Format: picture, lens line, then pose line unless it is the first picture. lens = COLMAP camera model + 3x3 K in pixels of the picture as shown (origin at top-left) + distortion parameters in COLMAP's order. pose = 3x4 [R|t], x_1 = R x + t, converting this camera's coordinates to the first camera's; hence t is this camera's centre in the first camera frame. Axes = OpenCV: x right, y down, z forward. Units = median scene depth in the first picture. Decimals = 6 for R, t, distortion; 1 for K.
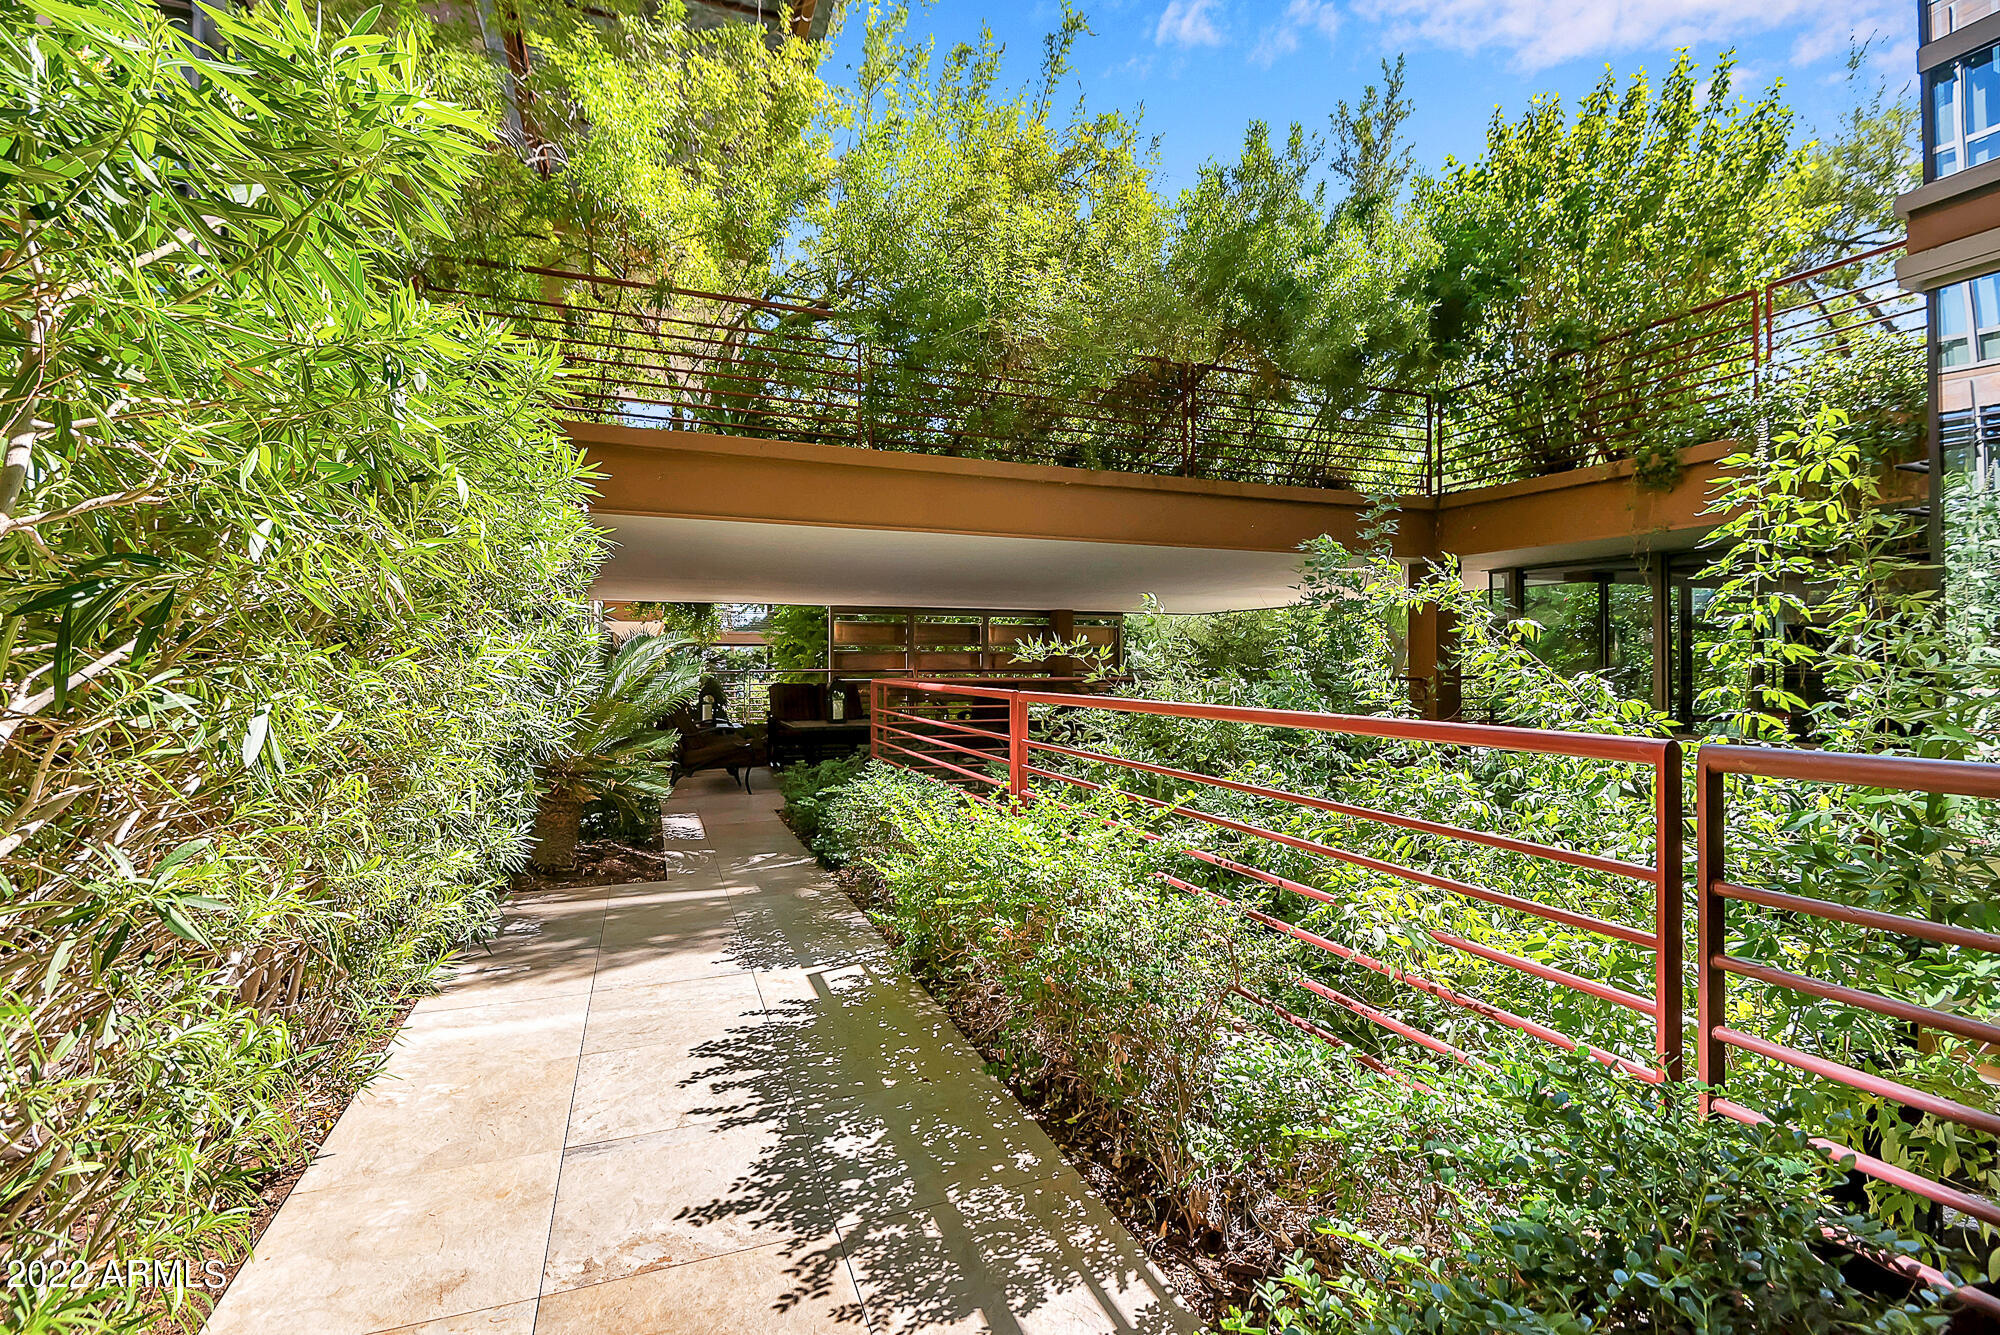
lens RADIAL K [[937.3, 0, 1000.0], [0, 937.3, 667.5], [0, 0, 1]] dist [-0.002128, -0.000628]
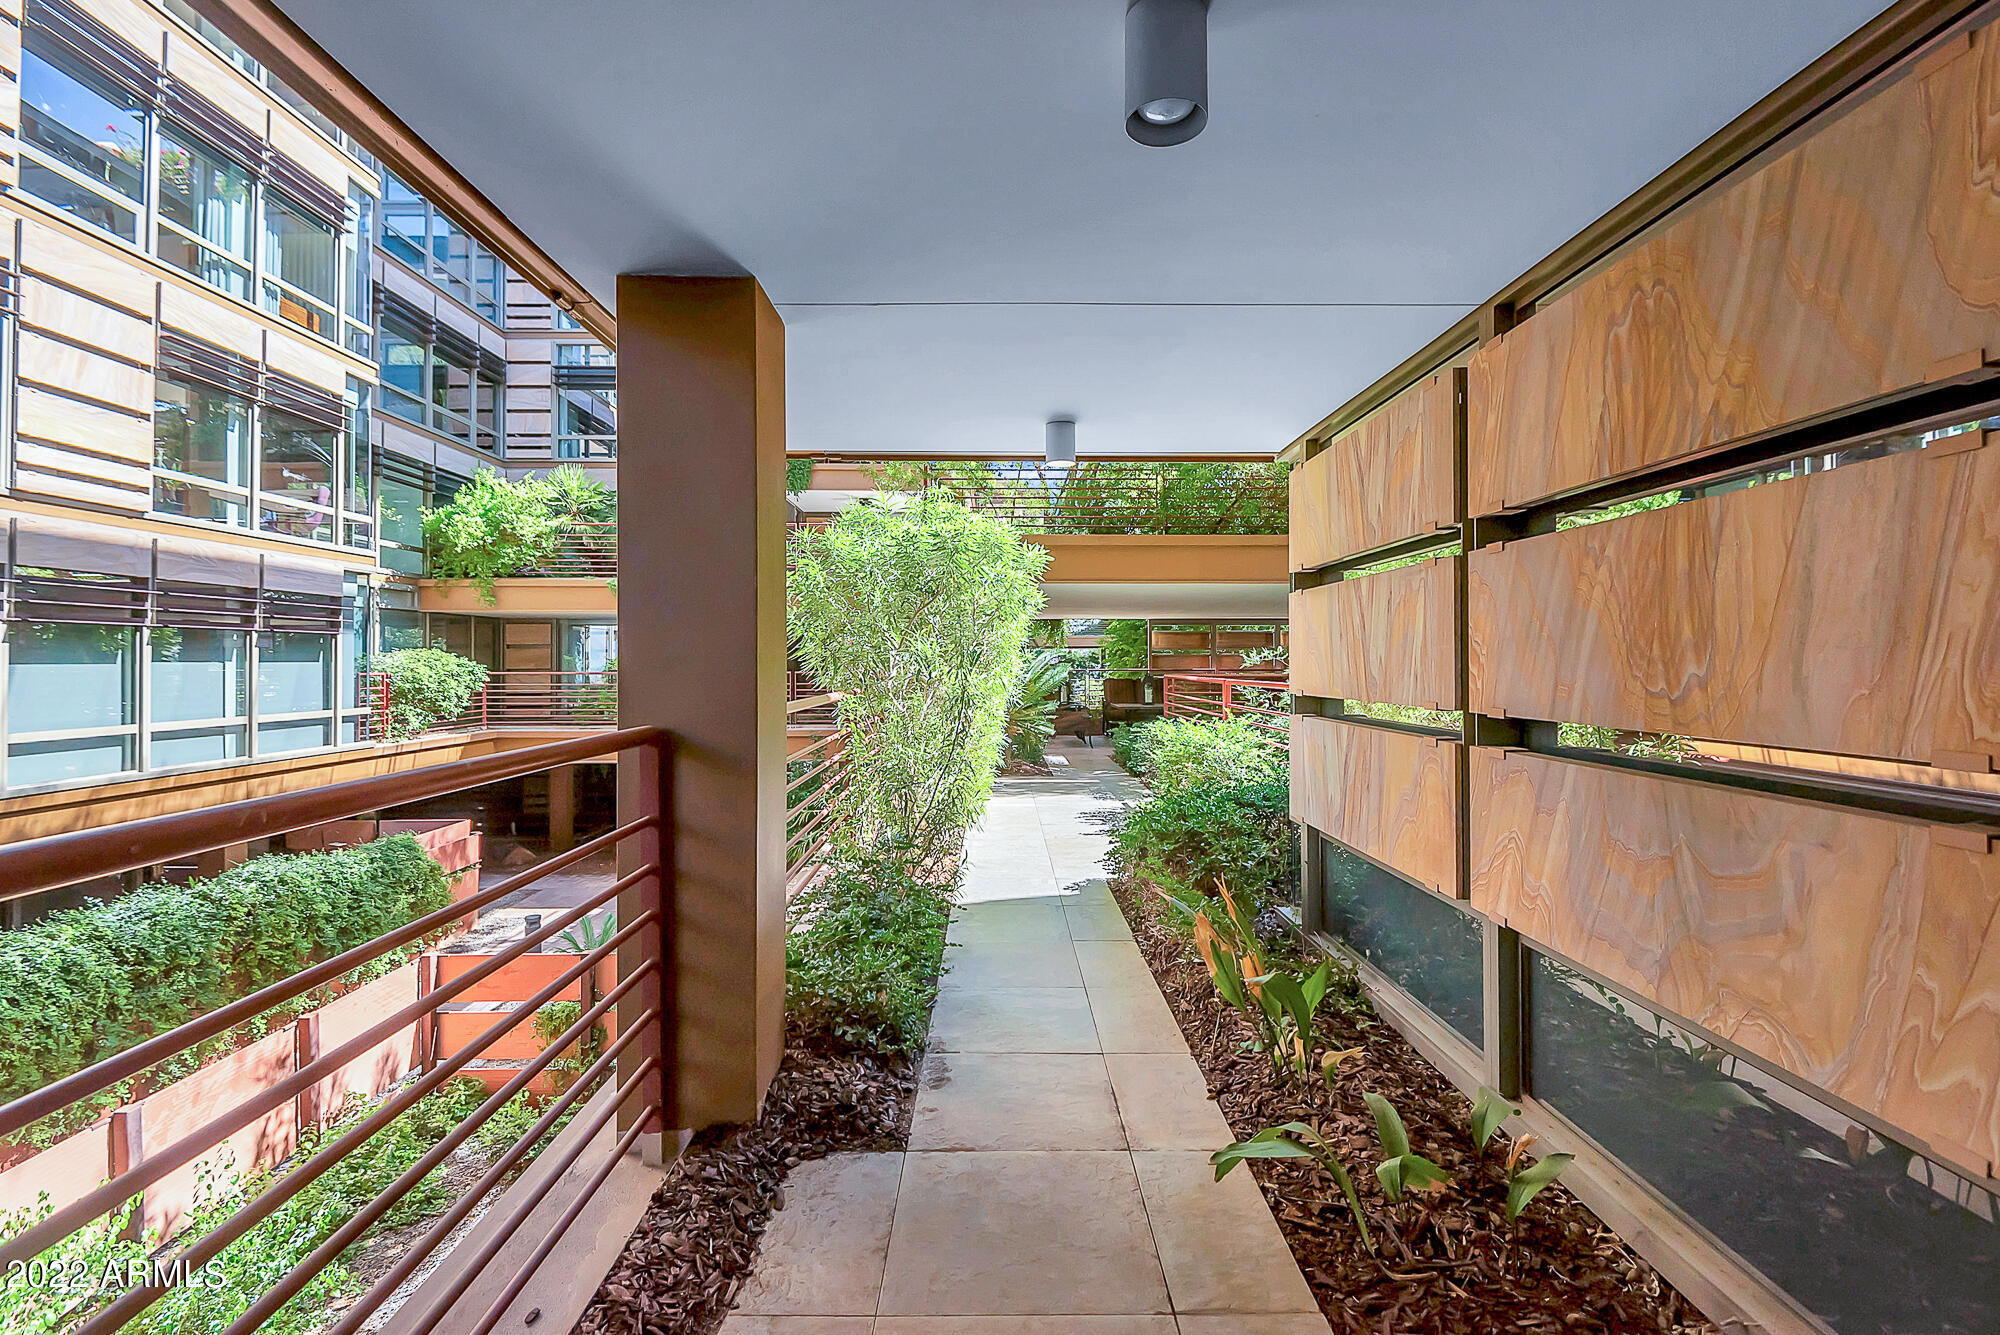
lens RADIAL K [[937.3, 0, 1000.0], [0, 937.3, 667.5], [0, 0, 1]] dist [-0.002128, -0.000628]
pose [[0.939603, -0.001792, -0.342263, 0.066480], [0.001640, 0.999998, -0.000735, 0.000702], [0.342263, 0.000129, 0.939604, -0.276607]]
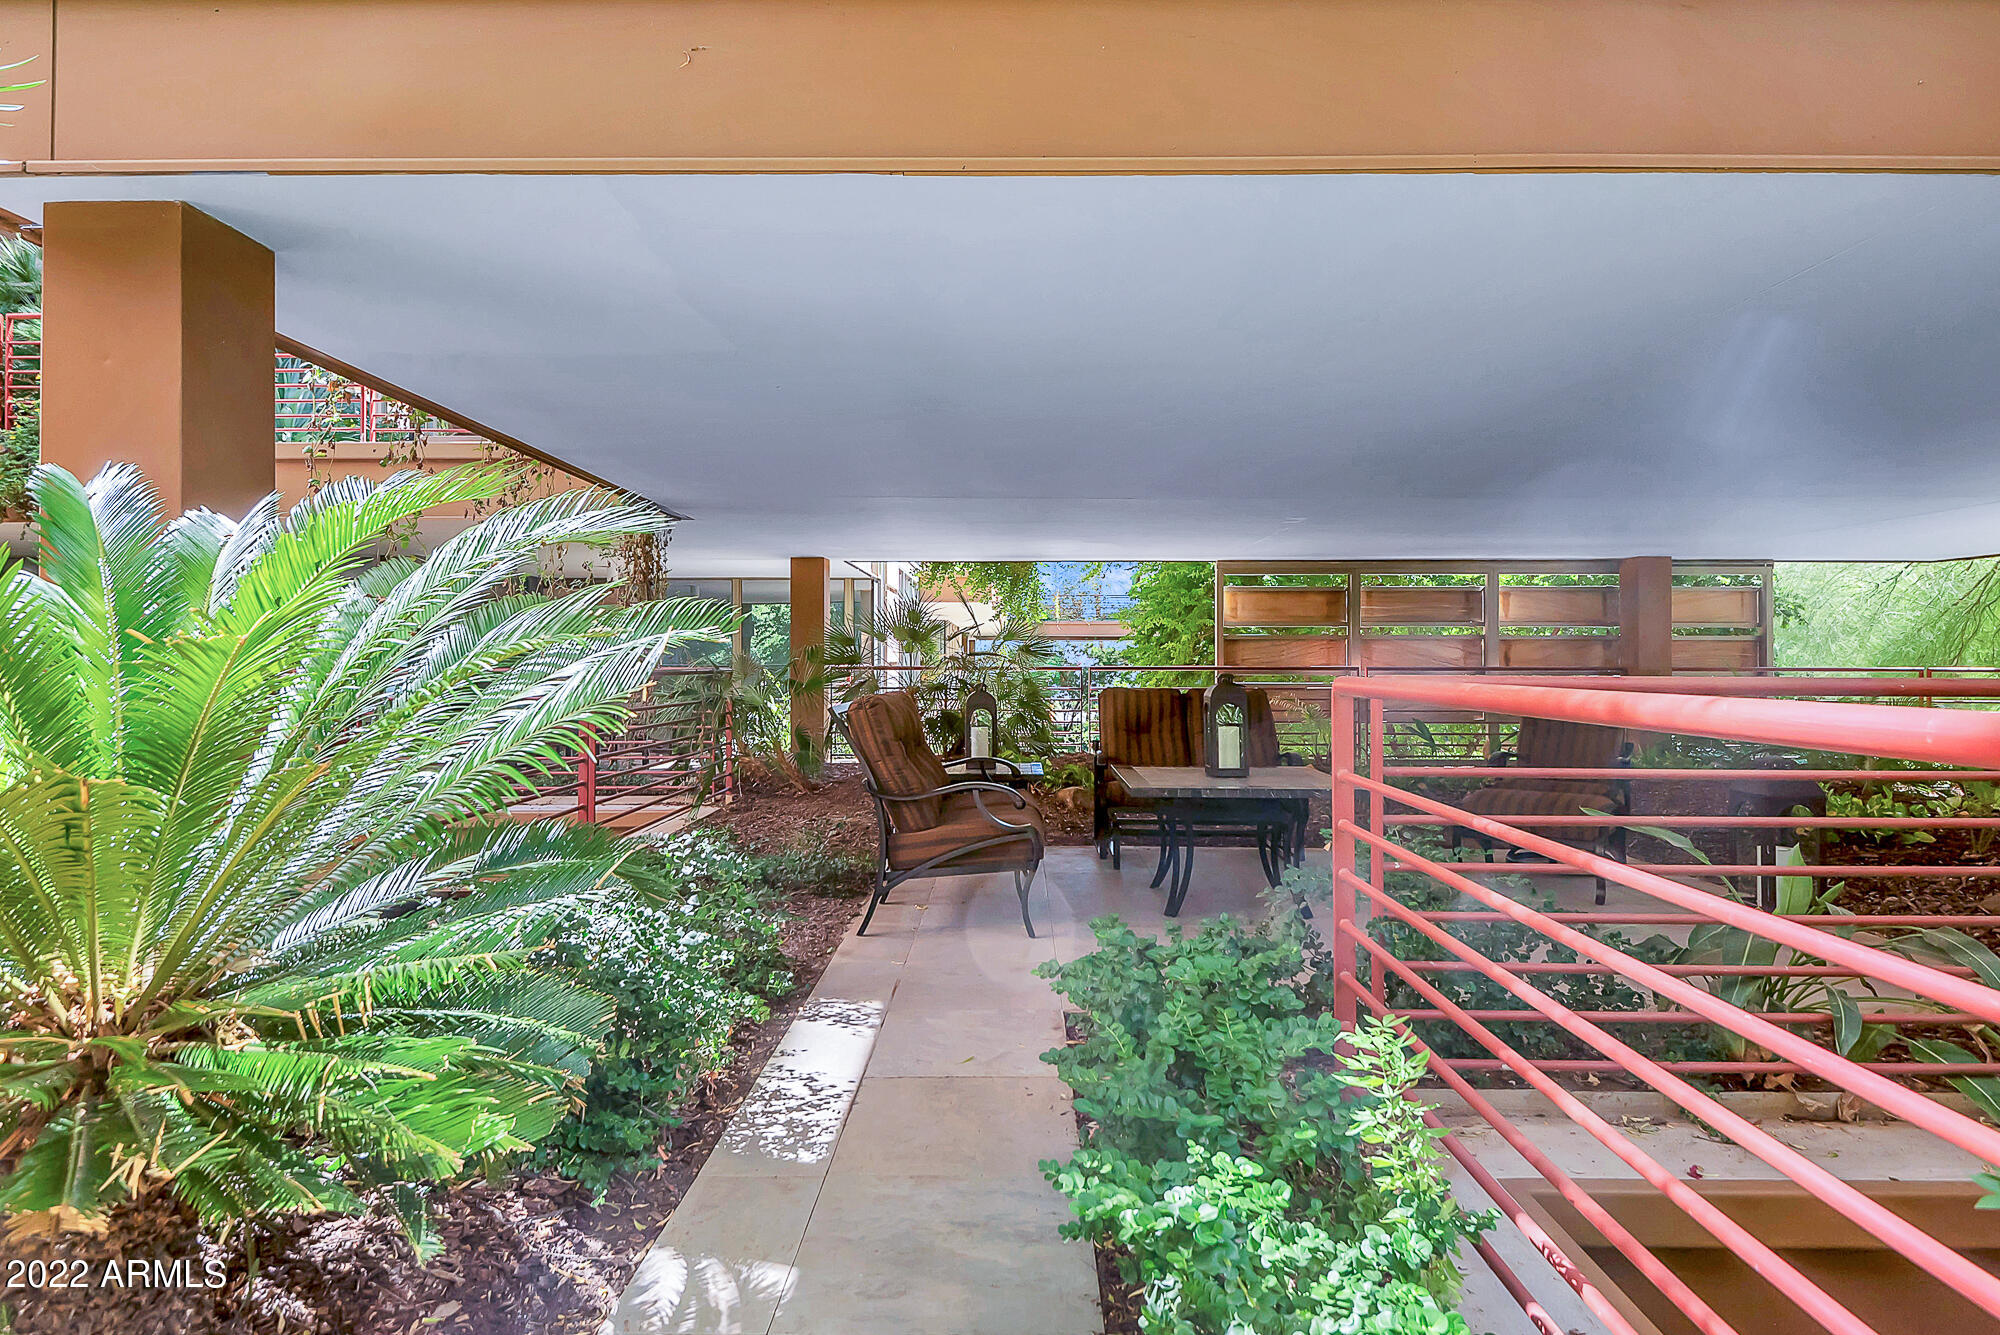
lens RADIAL K [[1132.6, 0, 1000.0], [0, 1132.6, 667.5], [0, 0, 1]] dist [-0.000043, -0.000012]
pose [[0.931854, 0.006031, -0.362783, -0.044226], [-0.006299, 0.999980, 0.000443, 0.004276], [0.362779, 0.001872, 0.931873, 0.255380]]
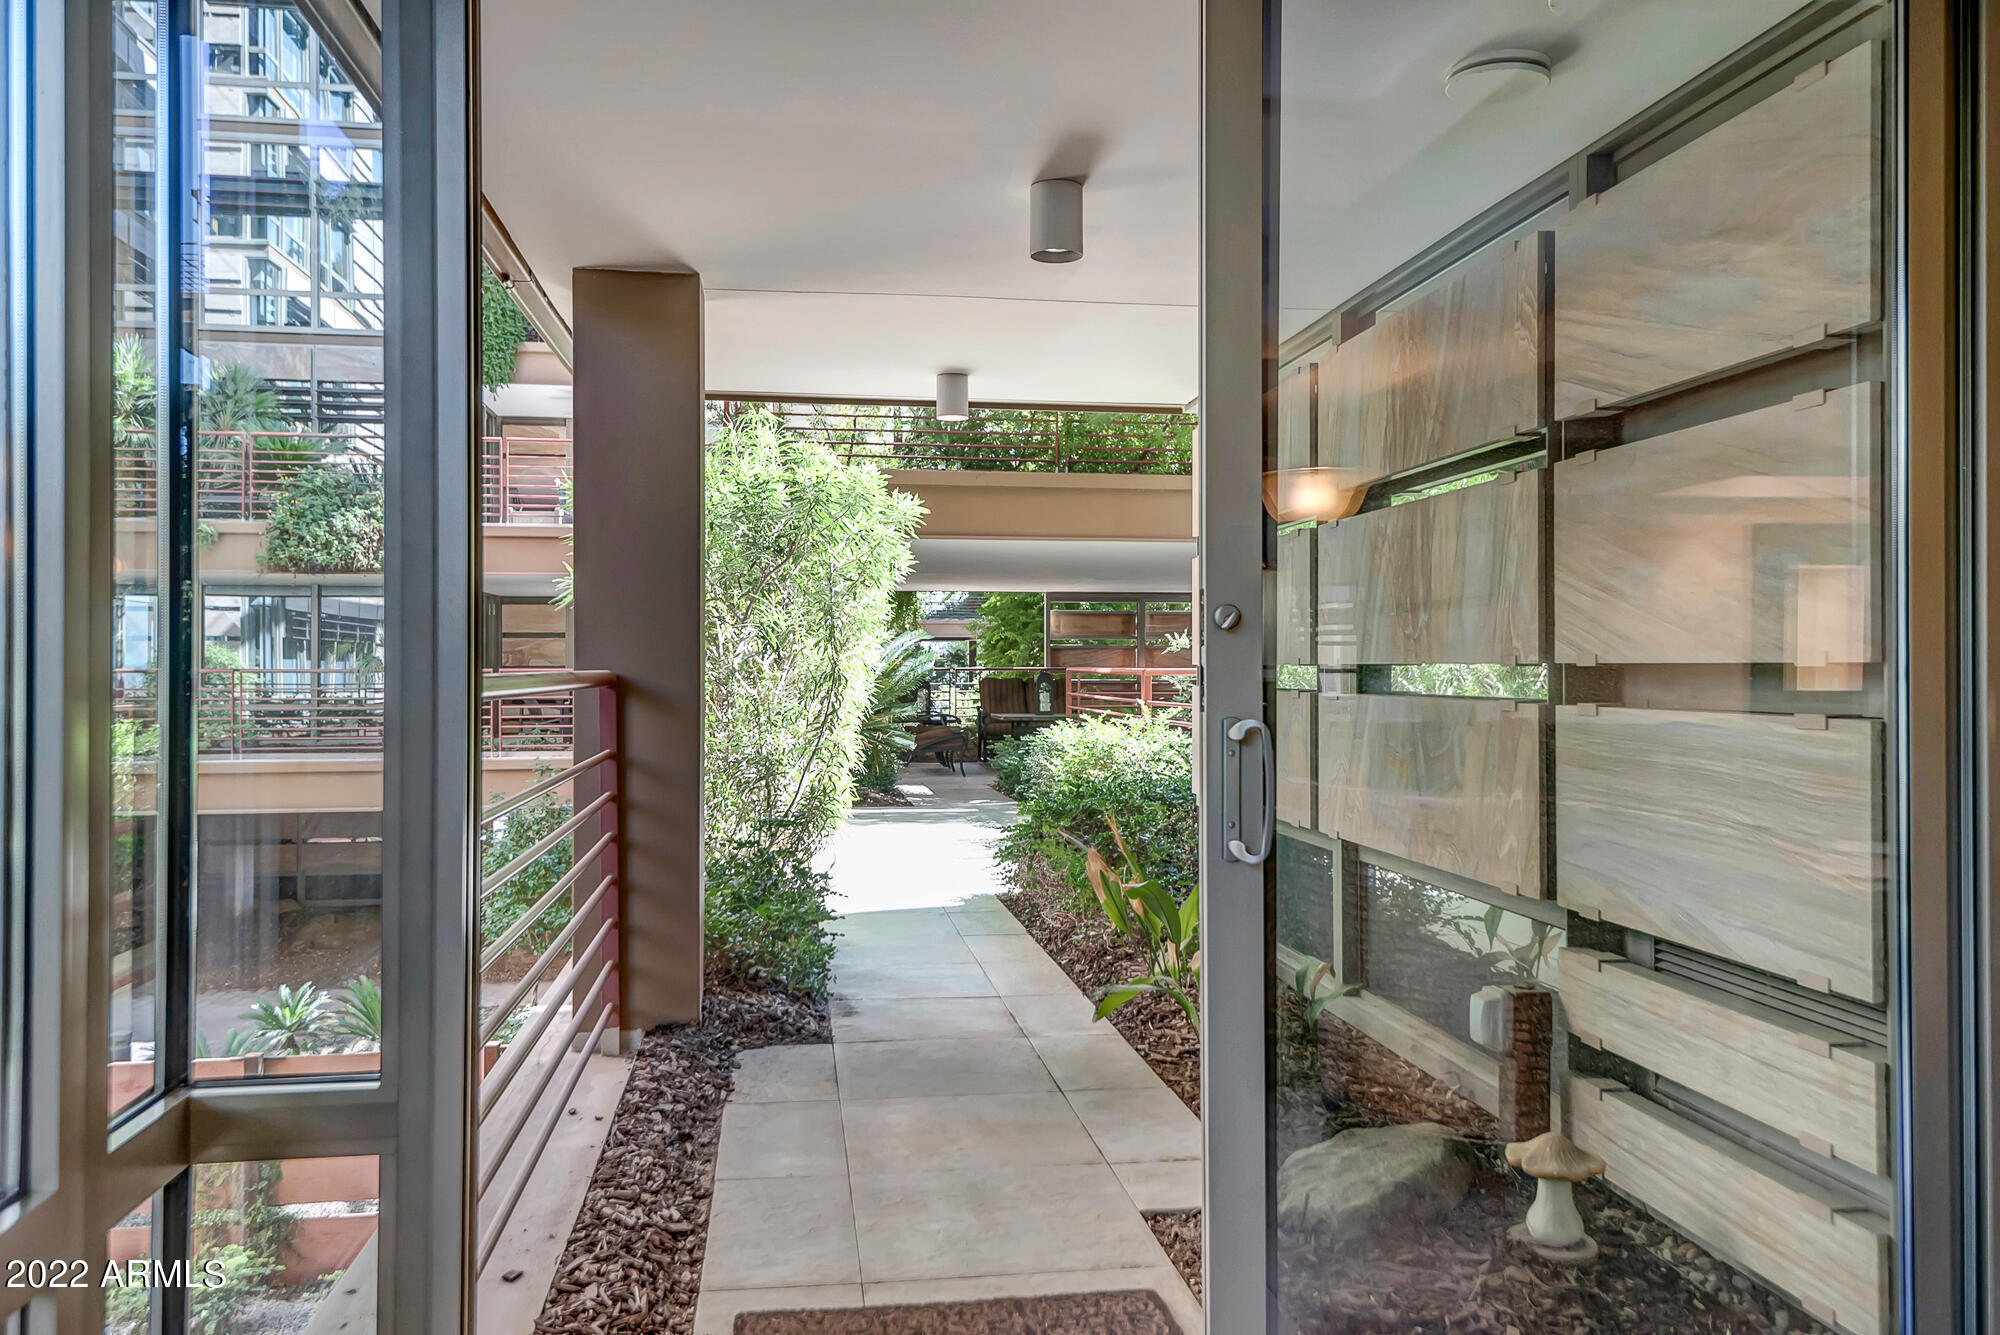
lens RADIAL K [[1560.2, 0, 1000.0], [0, 1560.2, 667.5], [0, 0, 1]] dist [-0.006881, -0.002423]
pose [[0.975580, -0.000852, -0.219641, 0.089990], [-0.000241, 0.999988, -0.004948, 0.009413], [0.219643, 0.004880, 0.975568, -0.395778]]
